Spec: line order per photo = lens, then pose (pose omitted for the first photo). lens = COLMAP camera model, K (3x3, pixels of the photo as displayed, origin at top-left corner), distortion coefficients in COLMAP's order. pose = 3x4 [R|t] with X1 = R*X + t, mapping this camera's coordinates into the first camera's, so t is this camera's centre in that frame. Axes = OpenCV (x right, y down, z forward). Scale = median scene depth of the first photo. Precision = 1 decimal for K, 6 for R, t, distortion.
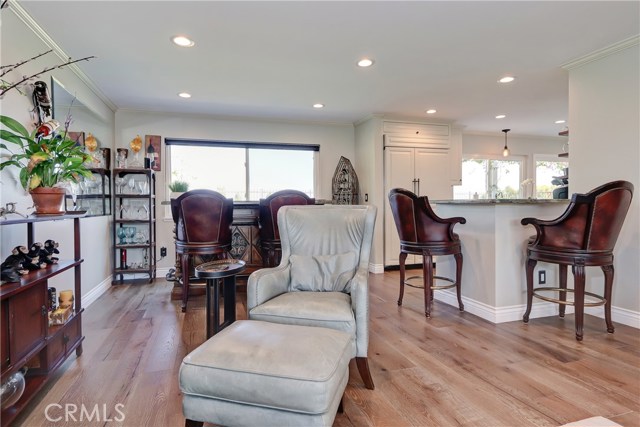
lens RADIAL K [[346.3, 0, 319.7], [0, 346.3, 203.6], [0, 0, 1]] dist [0.000136, 0.000224]
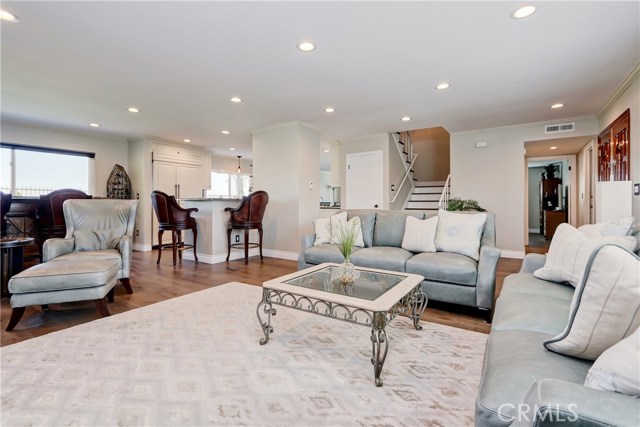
lens RADIAL K [[294.5, 0, 311.6], [0, 294.5, 203.4], [0, 0, 1]] dist [0.001277, 0.000073]
pose [[0.798602, 0.009018, 0.601792, -0.025134], [-0.007488, 0.999959, -0.005048, 0.018948], [-0.601813, -0.000475, 0.798637, -0.555682]]
